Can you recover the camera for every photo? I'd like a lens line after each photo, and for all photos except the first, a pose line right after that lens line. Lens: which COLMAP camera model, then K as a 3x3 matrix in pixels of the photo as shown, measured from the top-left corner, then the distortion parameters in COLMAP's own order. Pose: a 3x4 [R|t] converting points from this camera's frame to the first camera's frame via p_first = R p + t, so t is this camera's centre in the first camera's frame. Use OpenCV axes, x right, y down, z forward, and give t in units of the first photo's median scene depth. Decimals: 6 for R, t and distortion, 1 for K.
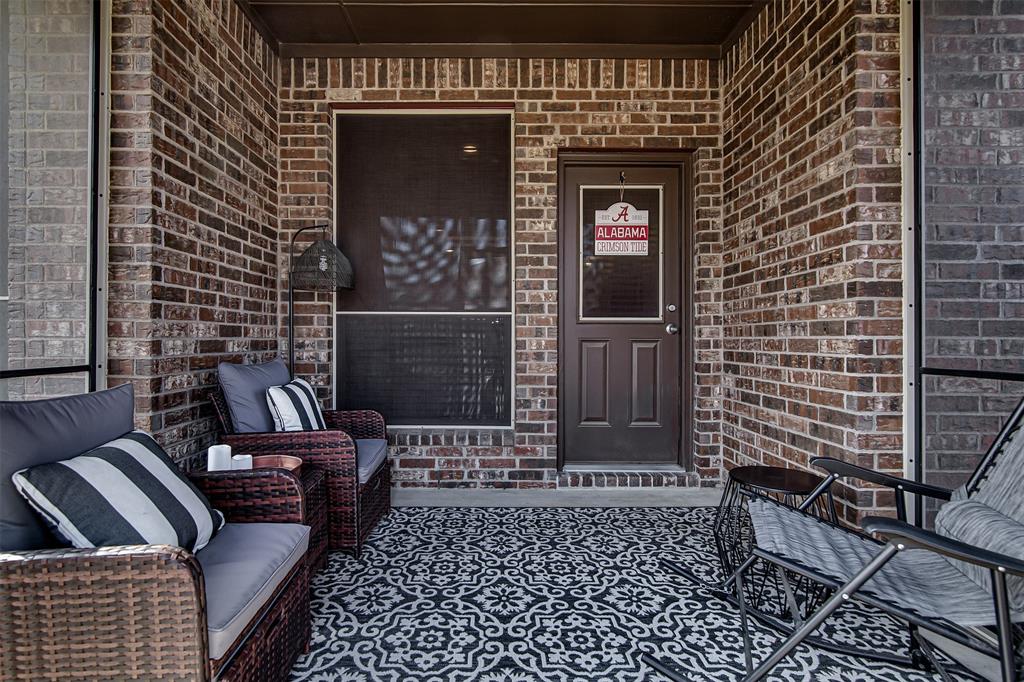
lens RADIAL K [[479.6, 0, 511.0], [0, 479.6, 337.3], [0, 0, 1]] dist [0.000985, 0.000136]
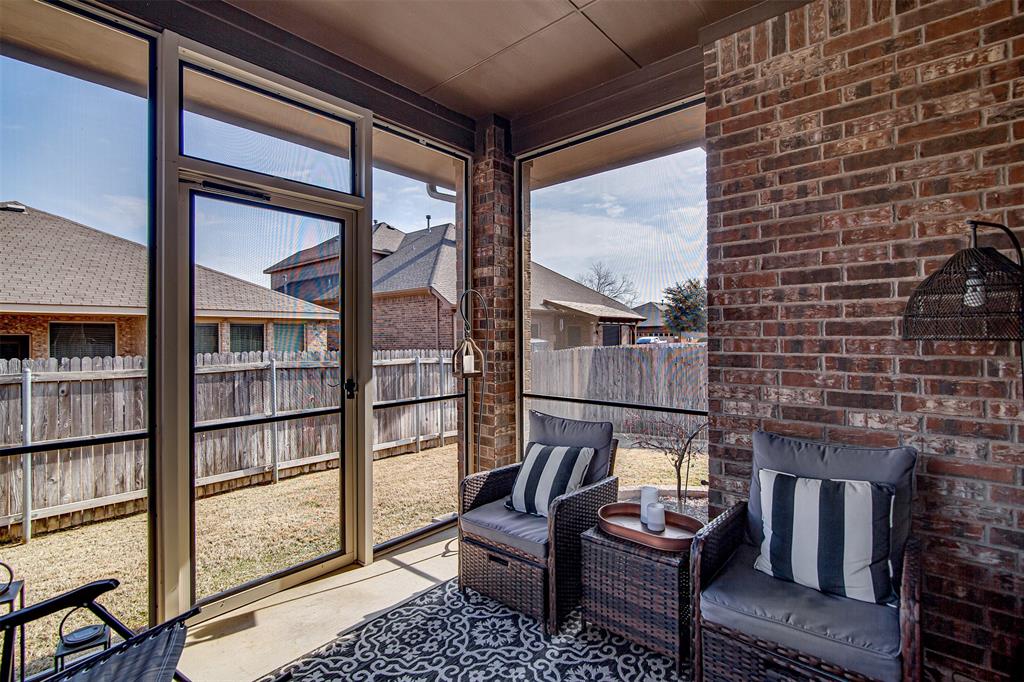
lens RADIAL K [[479.6, 0, 514.4], [0, 479.6, 337.2], [0, 0, 1]] dist [0.000985, 0.000136]
pose [[-0.671288, 0.001573, -0.741195, 0.435274], [0.001069, 0.999999, 0.001155, -0.133085], [0.741196, -0.000017, -0.671289, 1.237948]]
